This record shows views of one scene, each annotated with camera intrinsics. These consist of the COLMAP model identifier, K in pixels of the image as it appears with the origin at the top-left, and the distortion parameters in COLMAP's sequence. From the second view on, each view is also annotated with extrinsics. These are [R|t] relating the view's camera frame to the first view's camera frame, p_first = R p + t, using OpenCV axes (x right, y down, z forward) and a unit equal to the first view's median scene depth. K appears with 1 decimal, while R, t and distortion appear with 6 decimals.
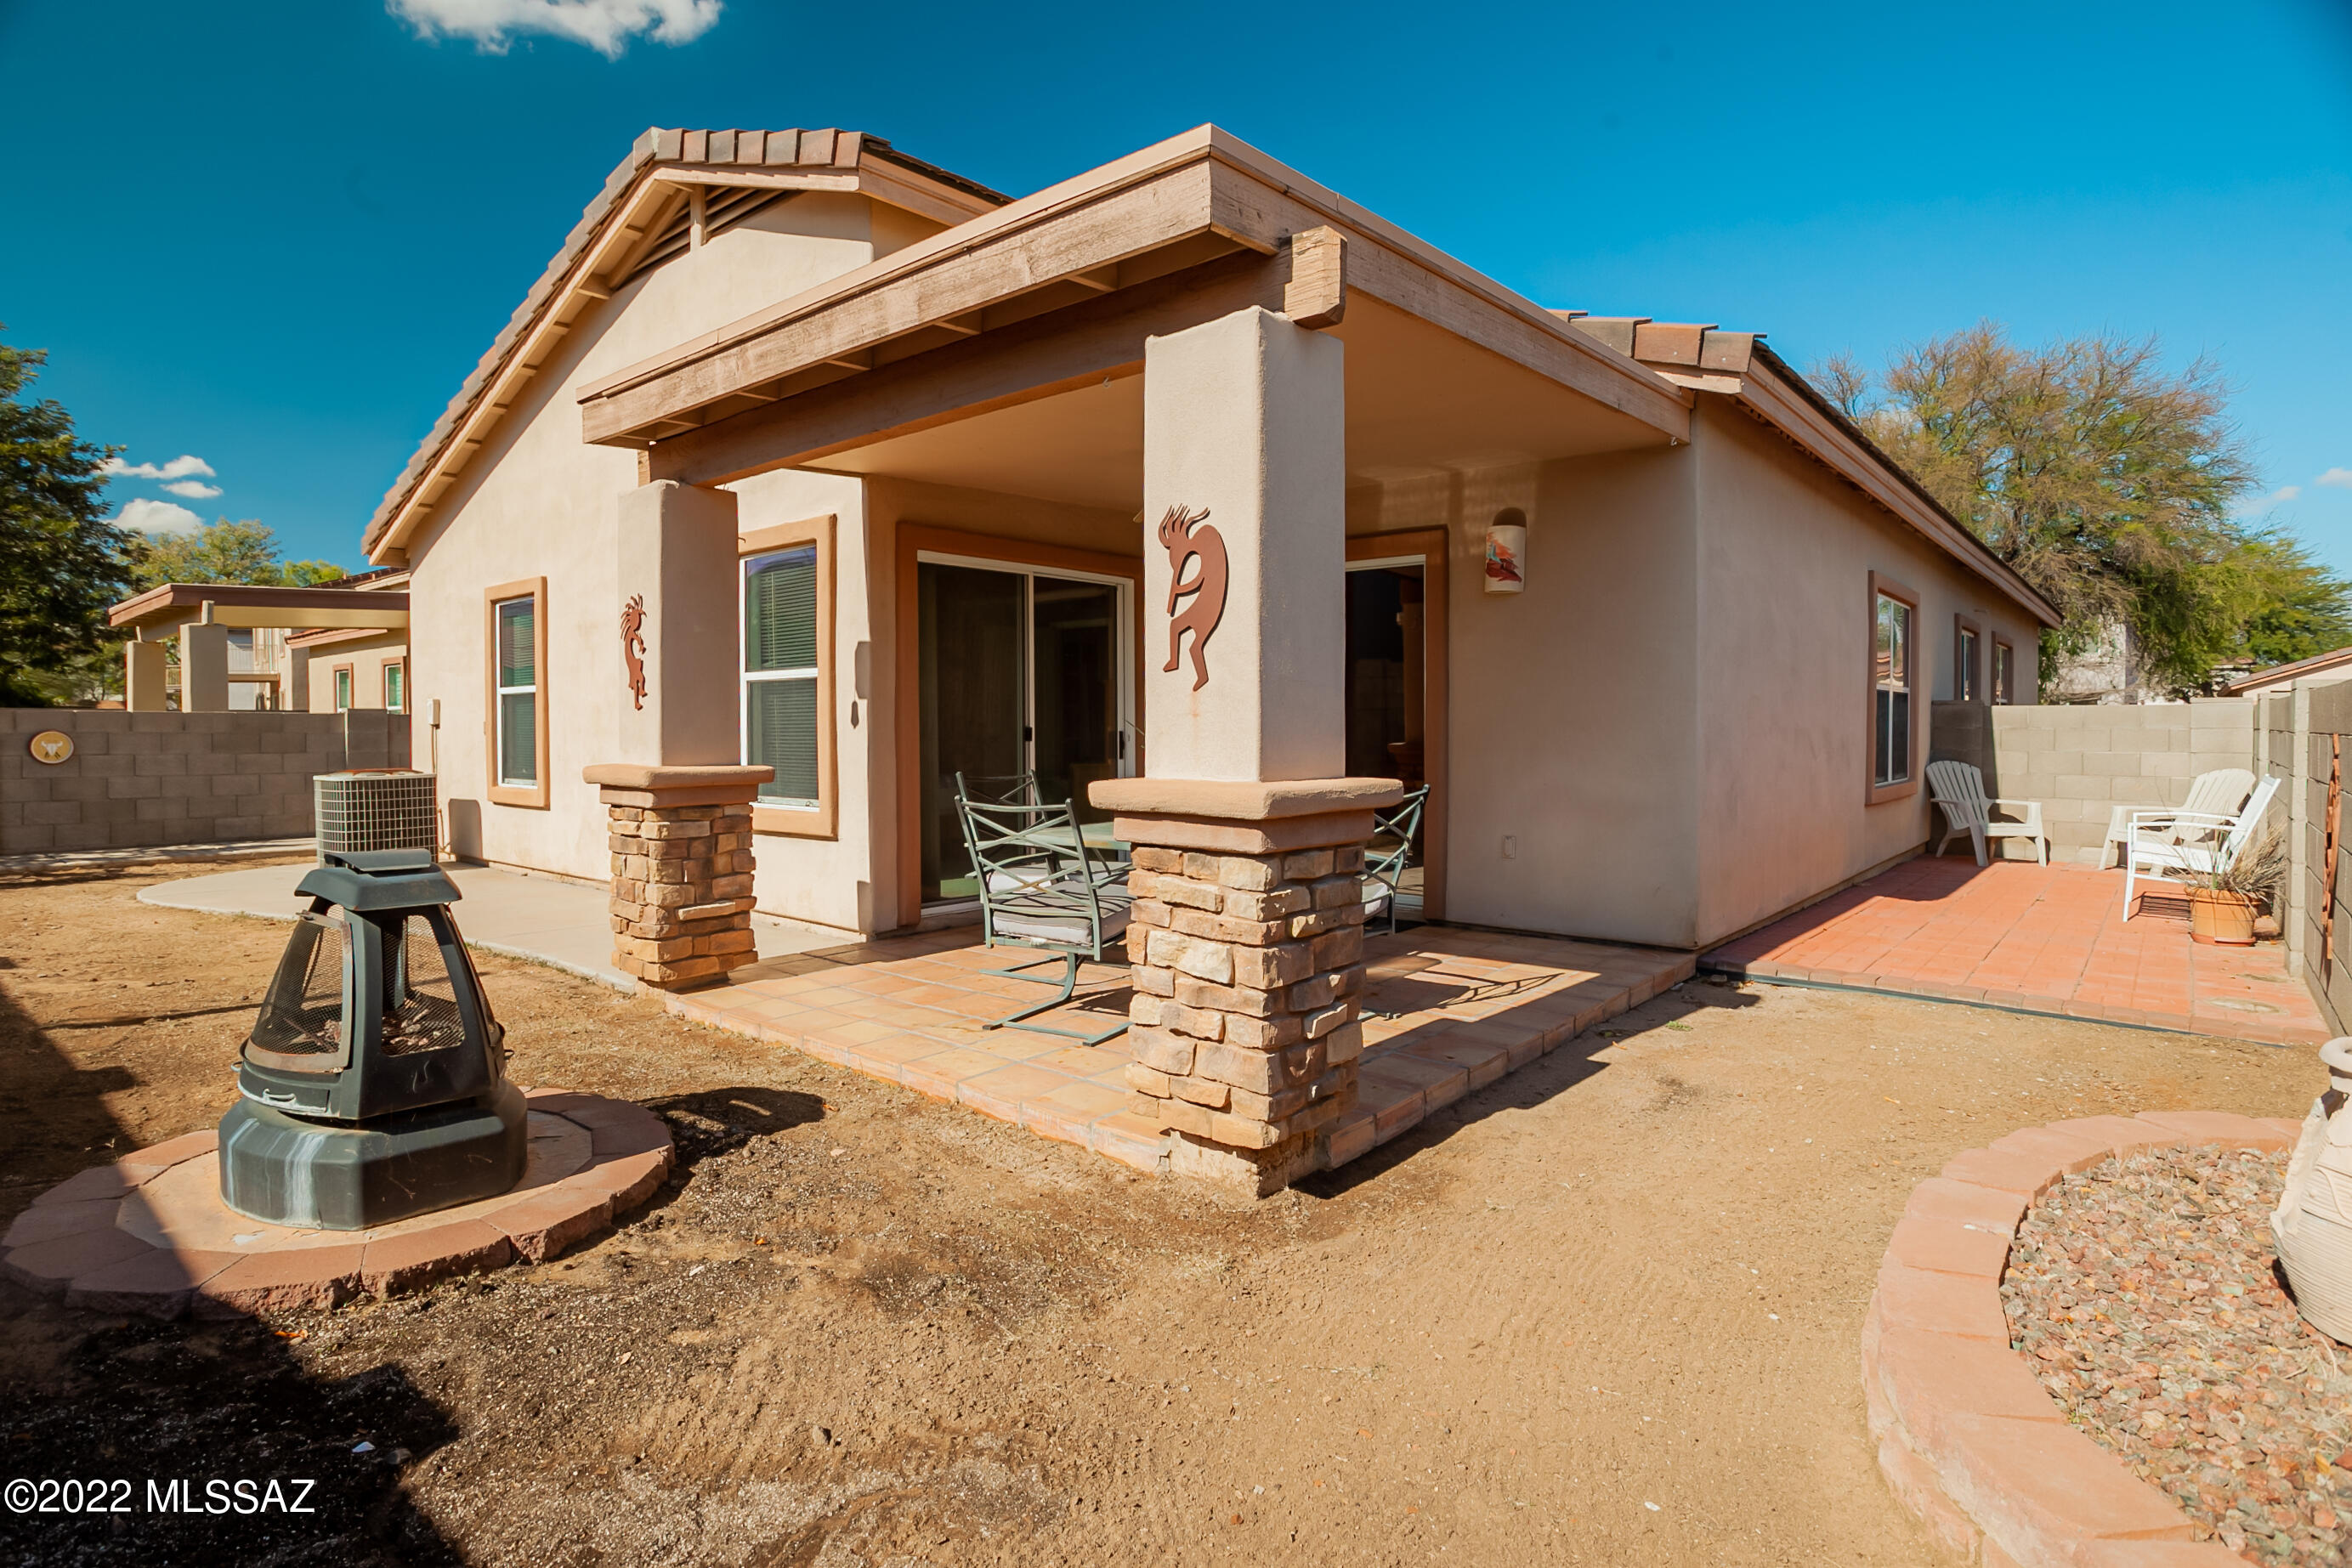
lens RADIAL K [[1219.7, 0, 1157.2], [0, 1219.7, 748.5], [0, 0, 1]] dist [-0.070544, 0.035638]
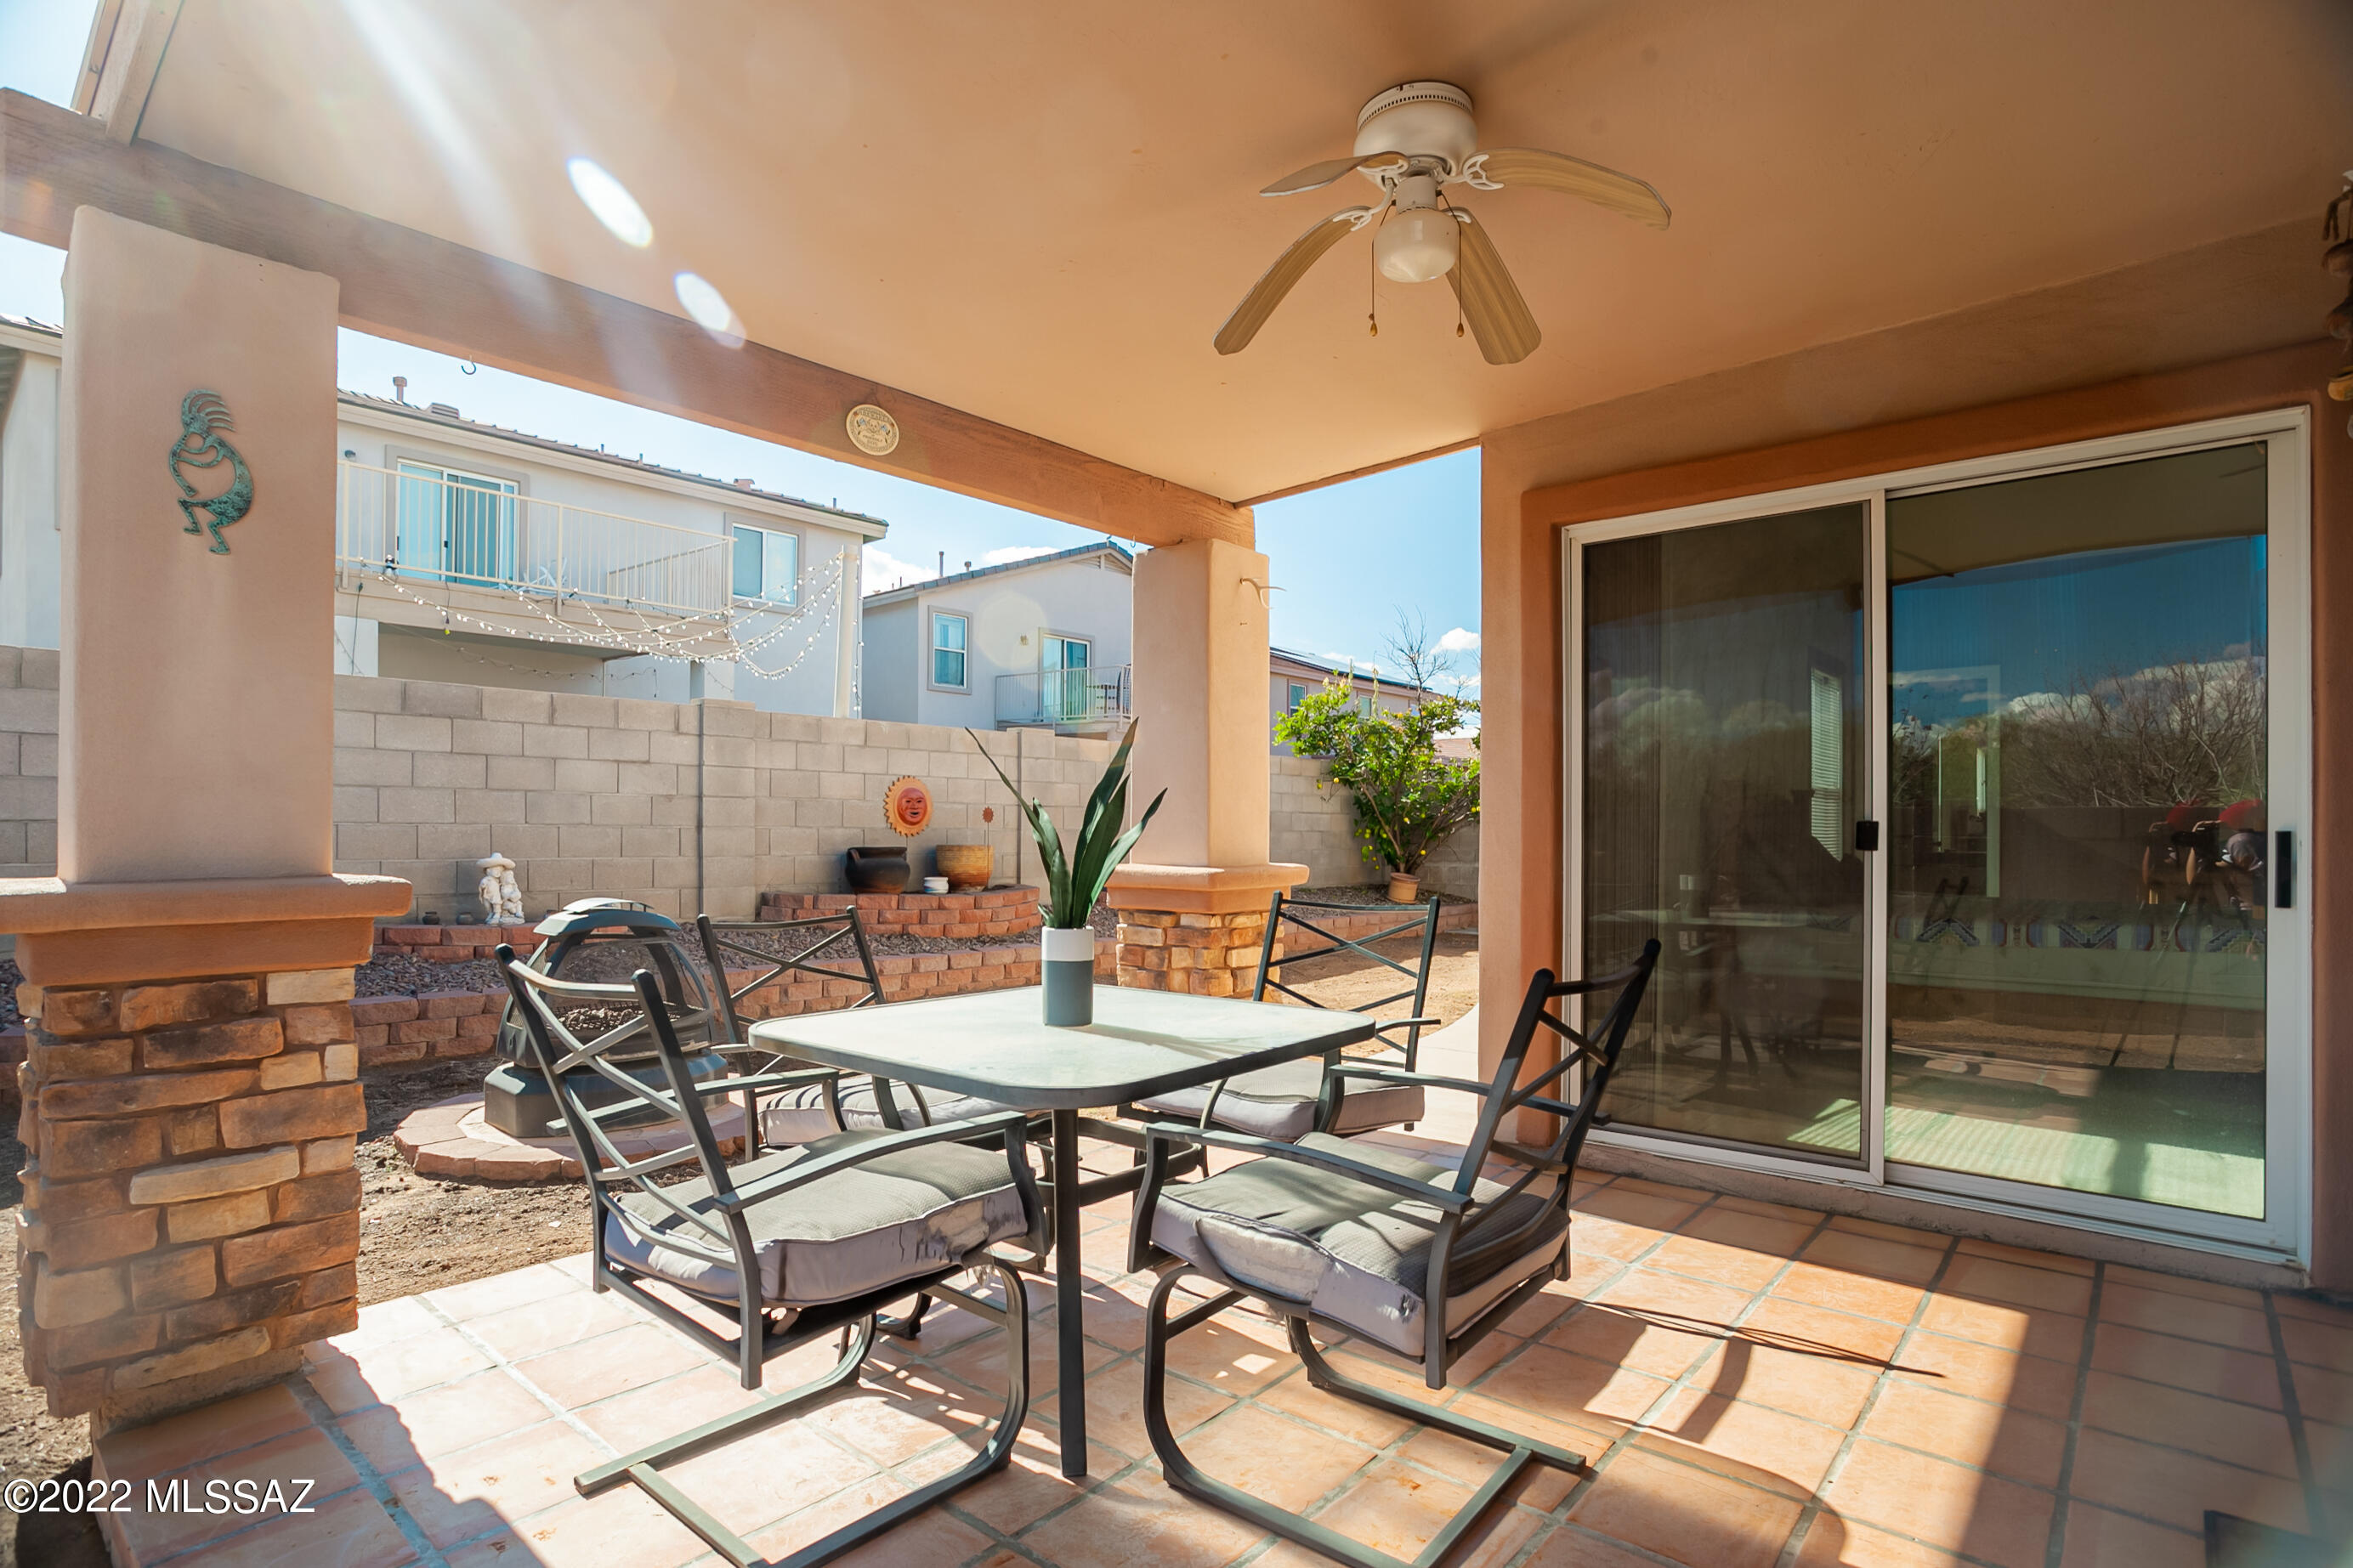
lens RADIAL K [[1189.6, 0, 1182.1], [0, 1189.6, 833.9], [0, 0, 1]] dist [-0.078061, 0.038484]
pose [[-0.014704, 0.003399, -0.999886, 0.482459], [-0.021101, 0.999770, 0.003709, -0.011597], [0.999669, 0.021153, -0.014629, 1.027080]]
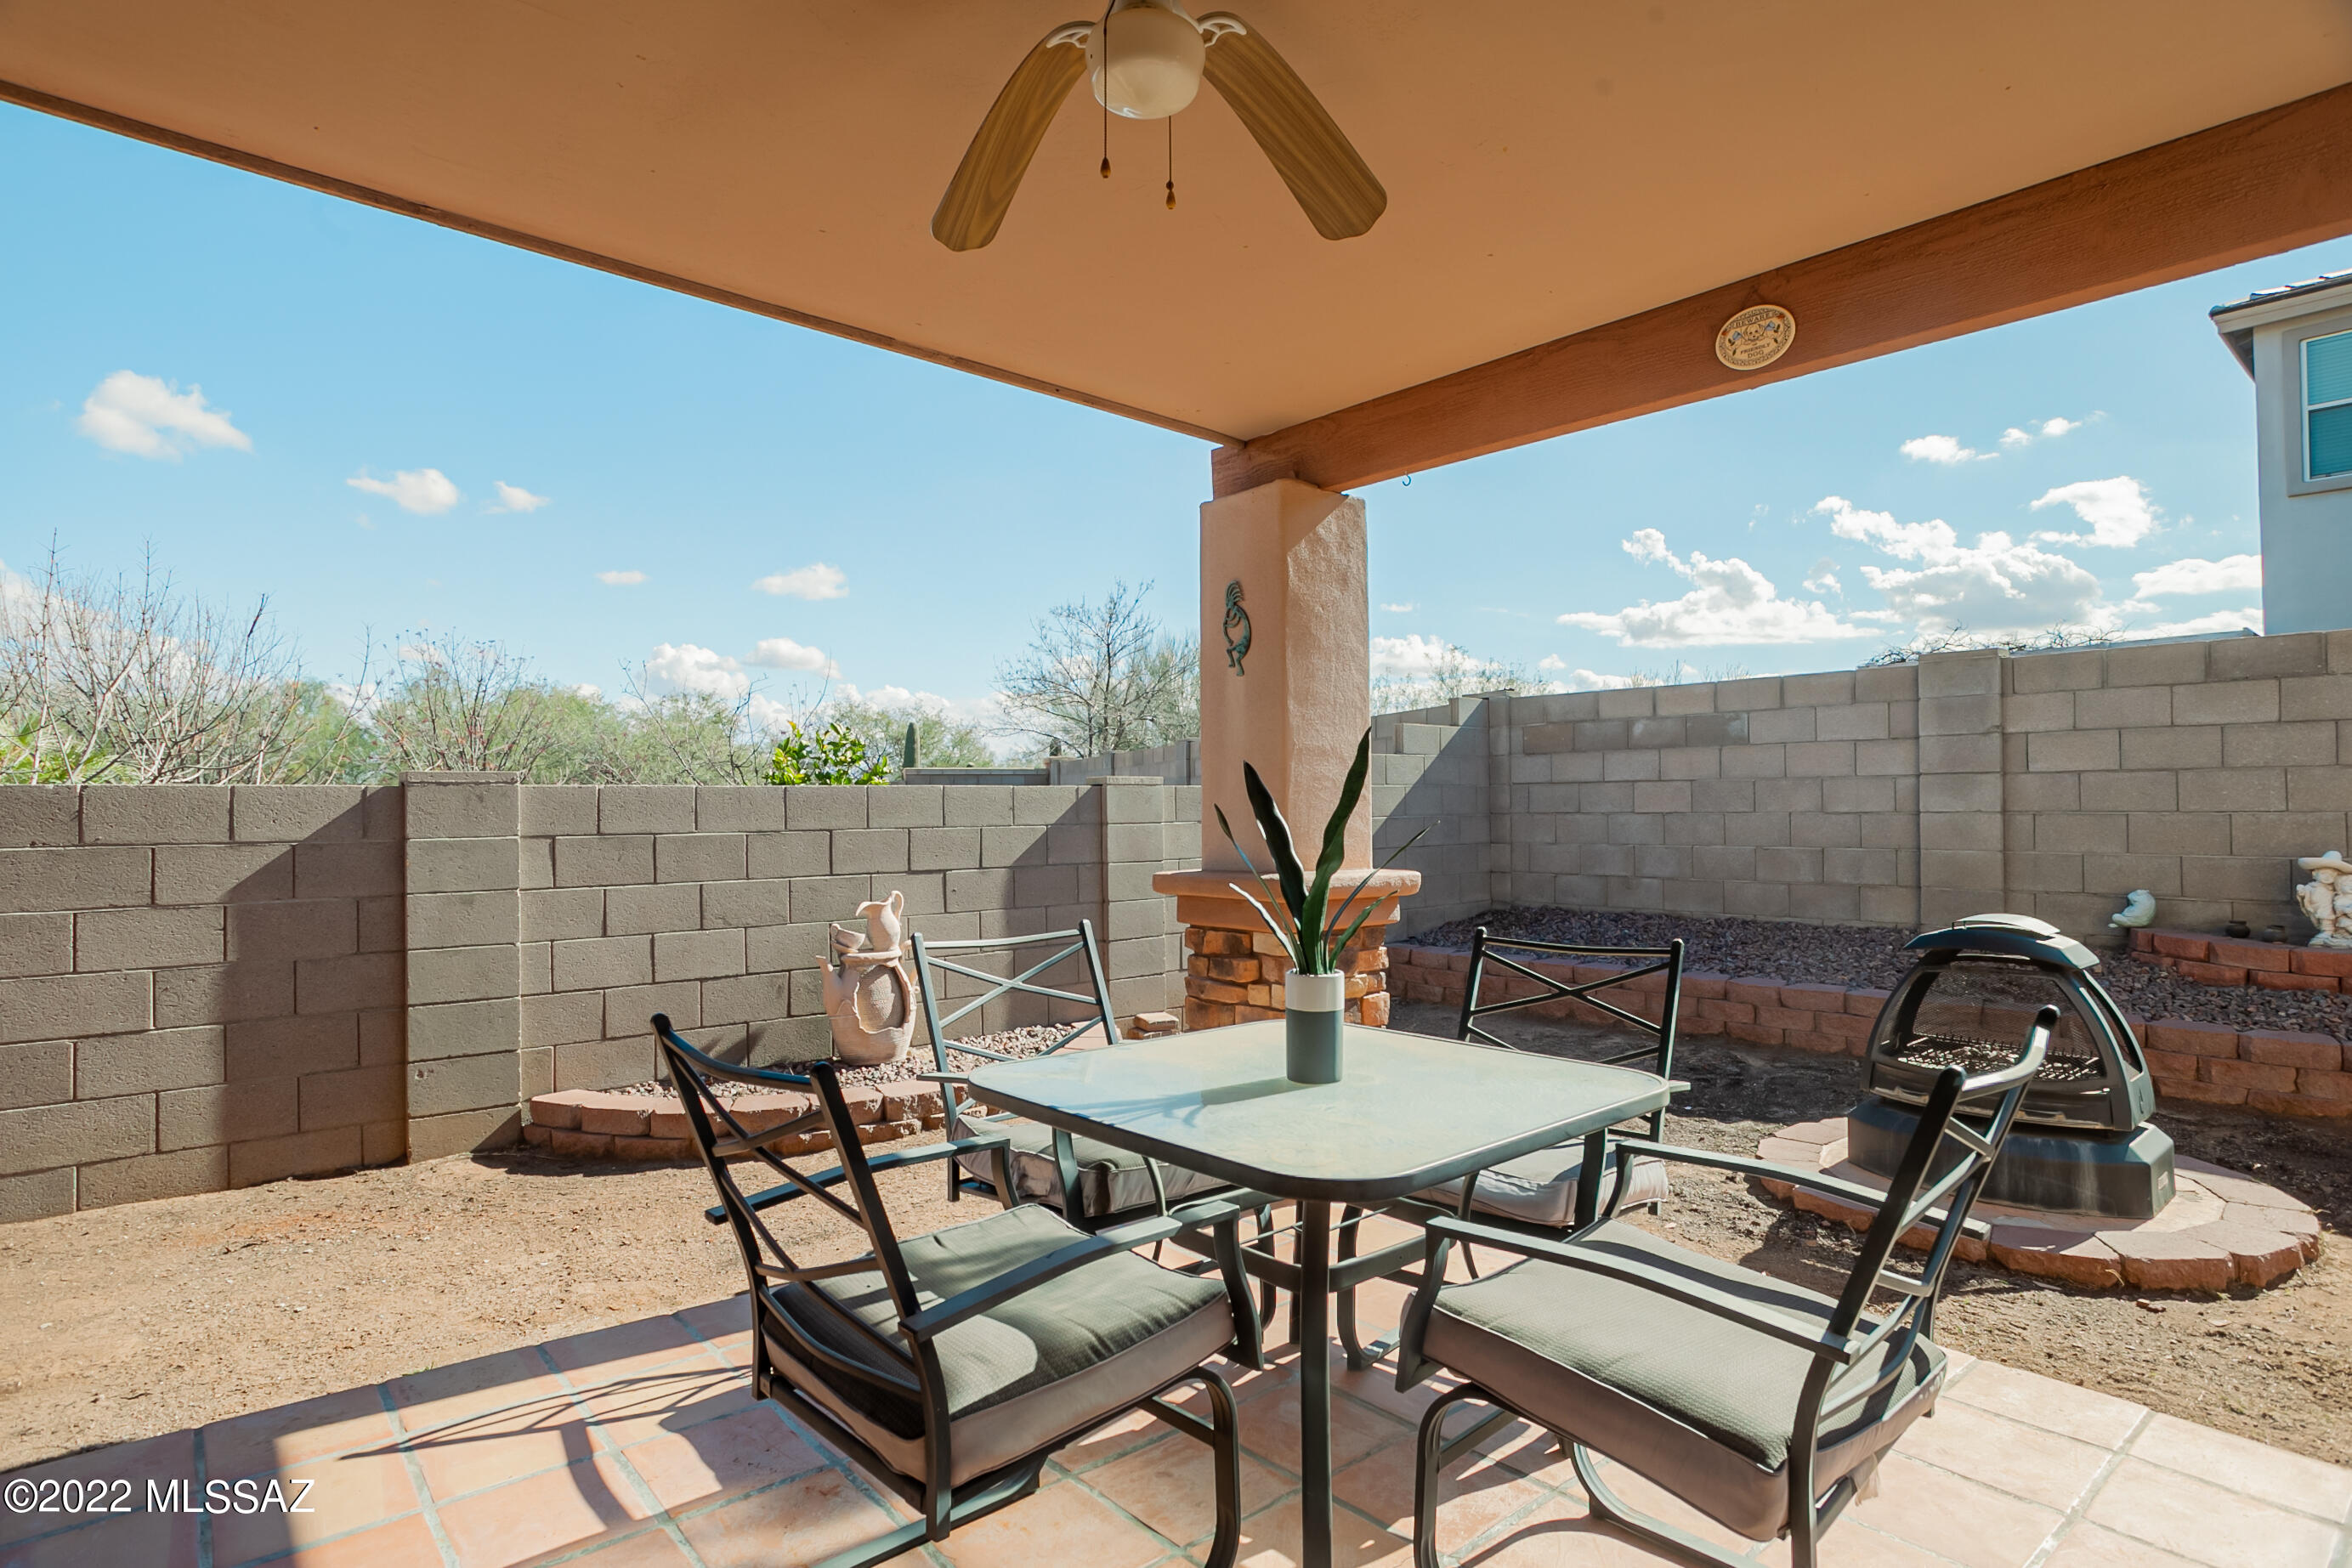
lens RADIAL K [[1245.0, 0, 1192.6], [0, 1245.0, 780.9], [0, 0, 1]] dist [-0.032302, 0.039502]
pose [[-0.987988, 0.015141, 0.153786, -0.019459], [0.014766, 0.999885, -0.003579, -0.037961], [-0.153823, -0.001265, -0.988098, 1.414791]]
